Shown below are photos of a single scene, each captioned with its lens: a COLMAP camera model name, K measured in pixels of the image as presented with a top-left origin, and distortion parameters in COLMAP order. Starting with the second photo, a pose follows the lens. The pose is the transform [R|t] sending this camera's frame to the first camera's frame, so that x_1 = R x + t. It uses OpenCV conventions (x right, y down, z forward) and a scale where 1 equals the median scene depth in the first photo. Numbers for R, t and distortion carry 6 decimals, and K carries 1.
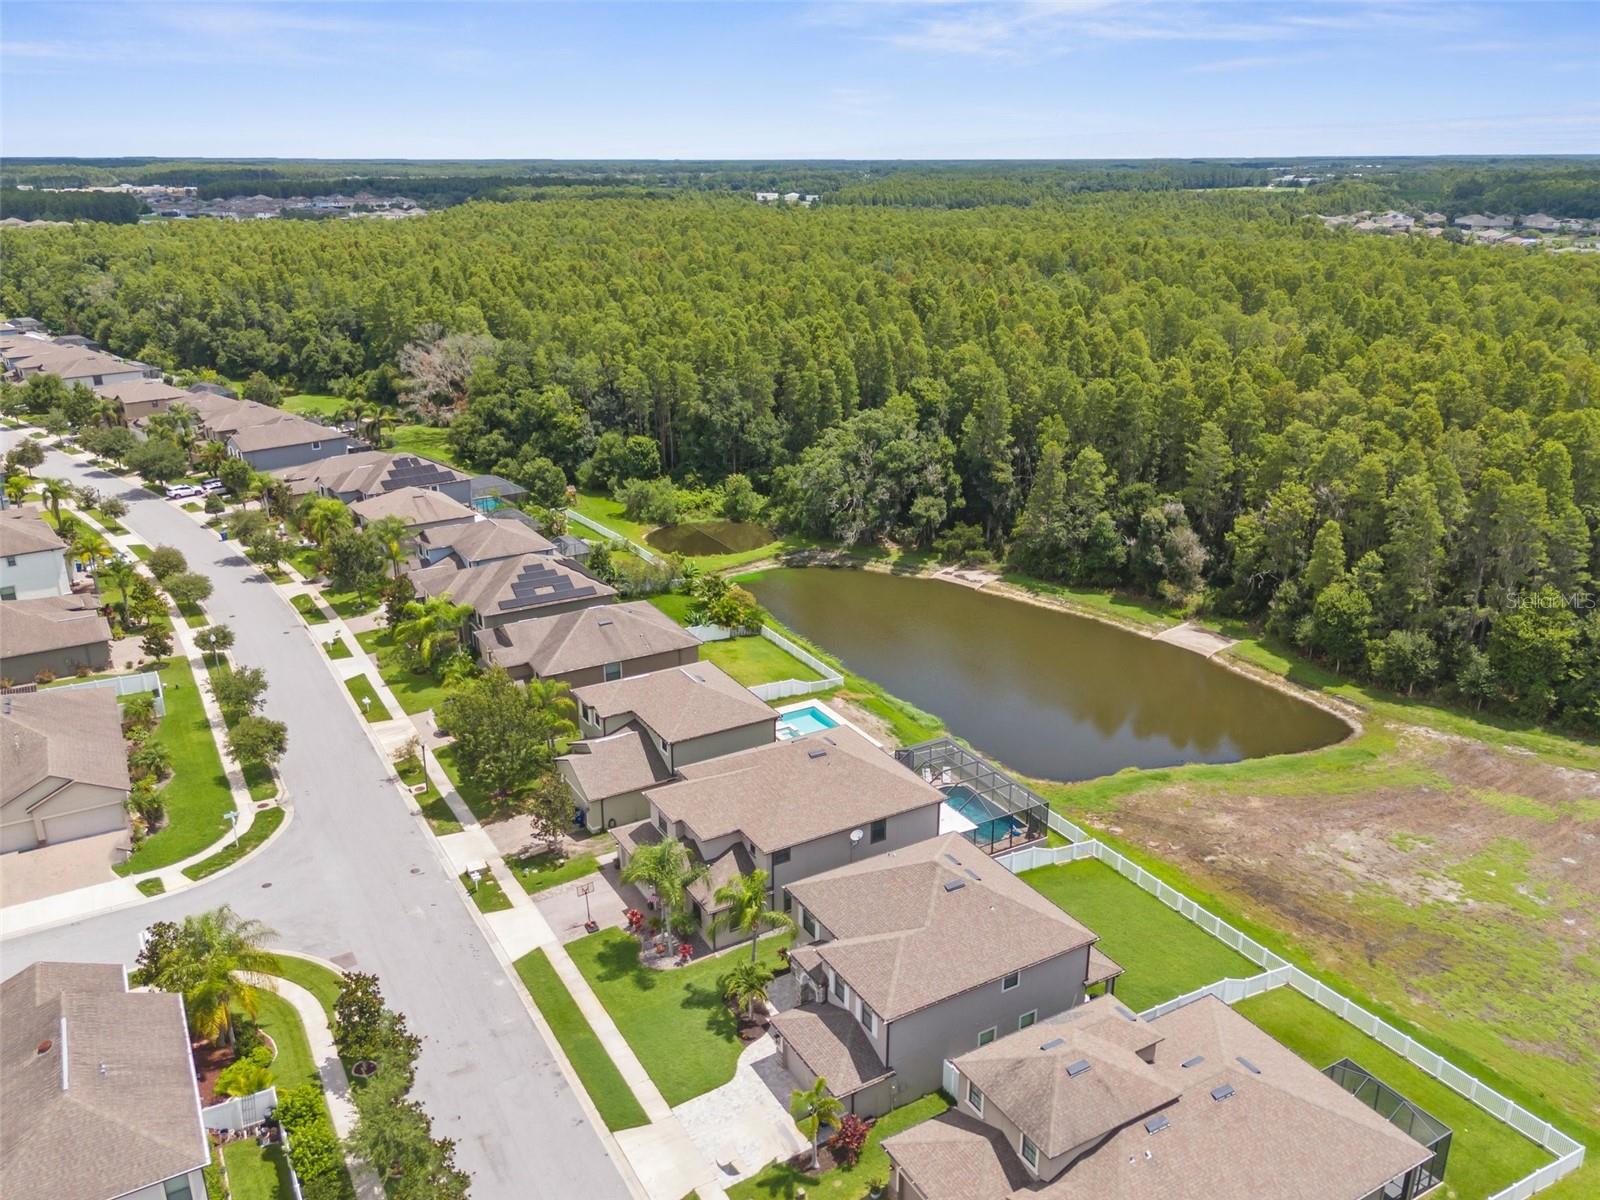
lens RADIAL K [[1274.6, 0, 849.4], [0, 1274.6, 605.1], [0, 0, 1]] dist [0.060351, -0.050850]
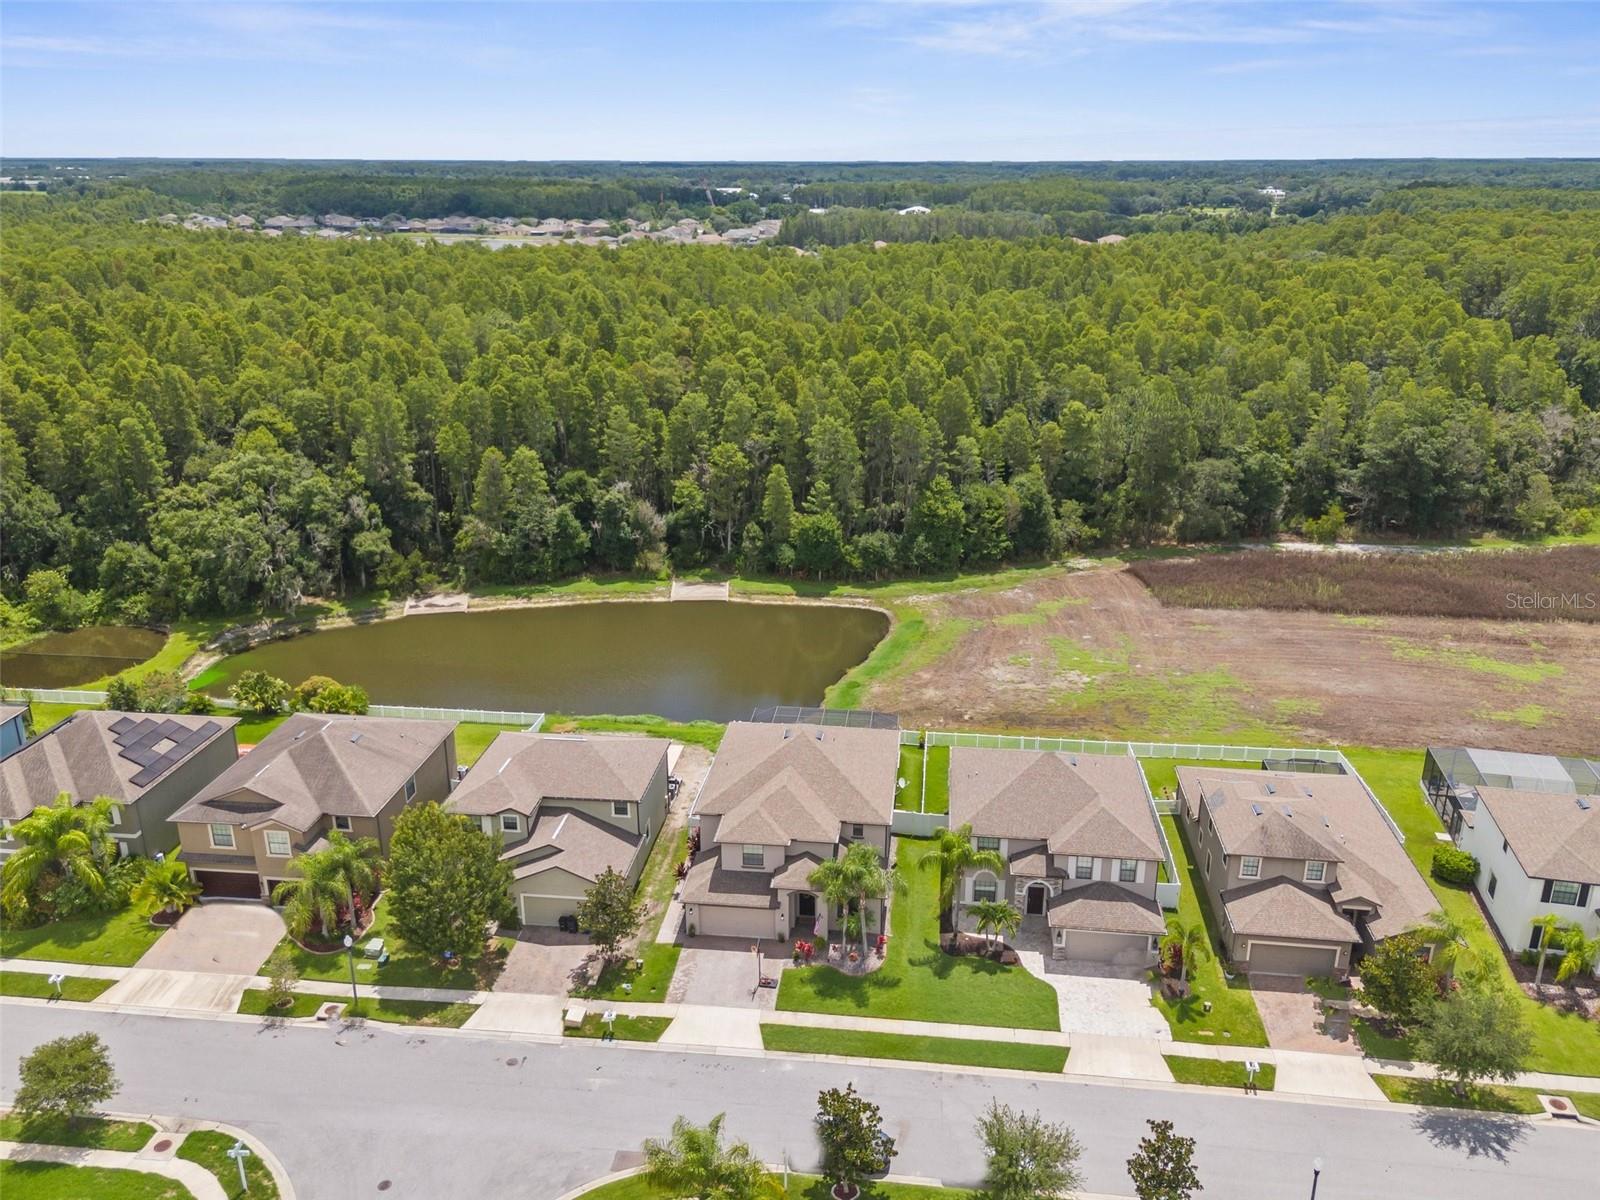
lens RADIAL K [[1210.6, 0, 844.7], [0, 1210.6, 594.3], [0, 0, 1]] dist [0.060260, -0.045511]
pose [[0.594056, -0.267513, 0.758640, -0.466866], [0.262997, 0.955846, 0.131111, -0.076752], [-0.760217, 0.121632, 0.638182, 0.208713]]
